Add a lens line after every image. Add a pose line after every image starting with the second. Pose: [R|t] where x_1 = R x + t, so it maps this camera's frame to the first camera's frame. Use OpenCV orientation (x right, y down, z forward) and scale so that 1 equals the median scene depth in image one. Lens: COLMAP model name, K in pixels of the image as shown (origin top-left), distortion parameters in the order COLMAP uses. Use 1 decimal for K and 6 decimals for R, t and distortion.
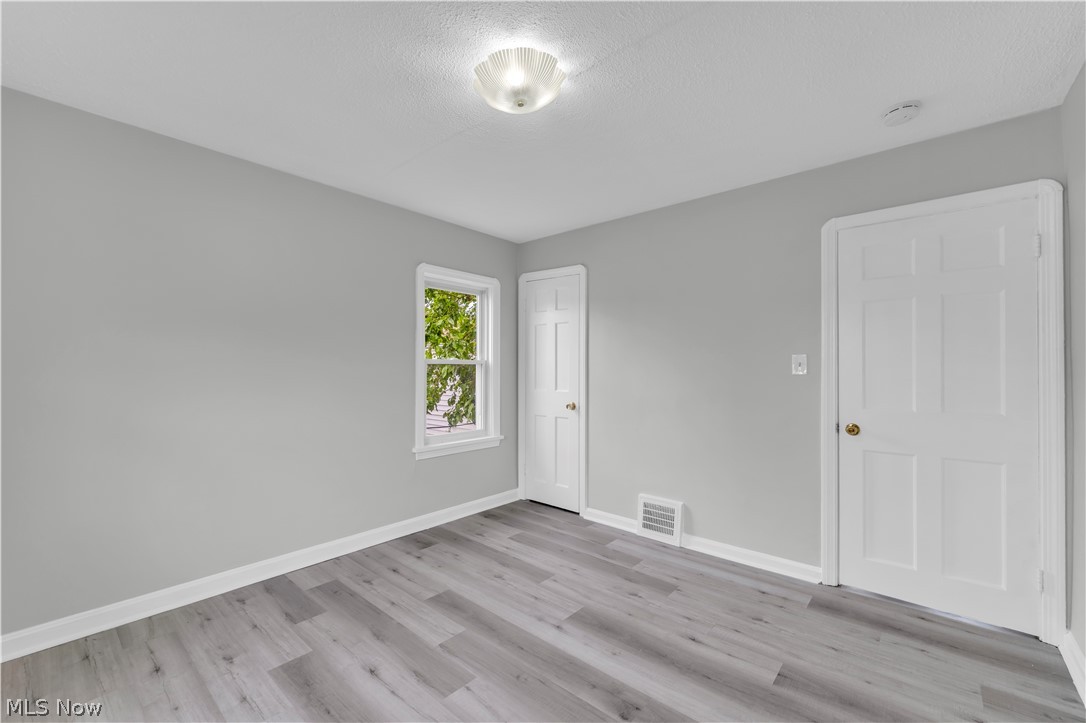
lens RADIAL K [[460.7, 0, 529.9], [0, 460.7, 360.8], [0, 0, 1]] dist [-0.001899, 0.000024]
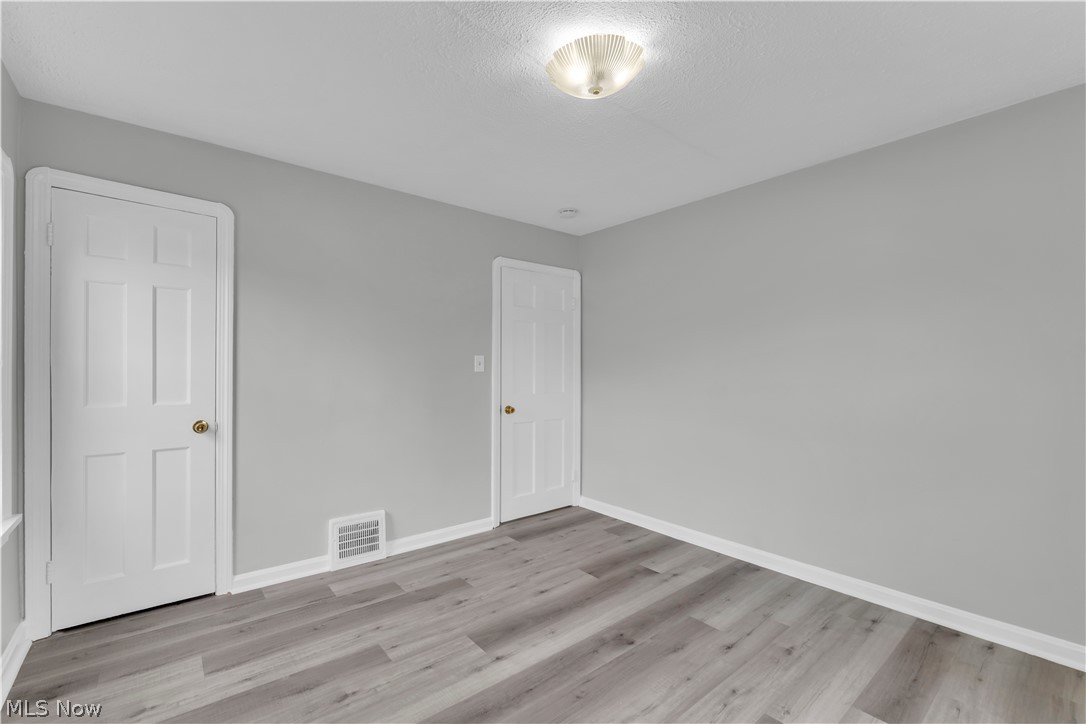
lens RADIAL K [[460.7, 0, 559.1], [0, 460.7, 361.3], [0, 0, 1]] dist [-0.001899, 0.000024]
pose [[0.129978, 0.014707, 0.991408, -0.666032], [-0.018388, 0.999754, -0.012420, 0.014384], [-0.991346, -0.016615, 0.130217, 0.643319]]
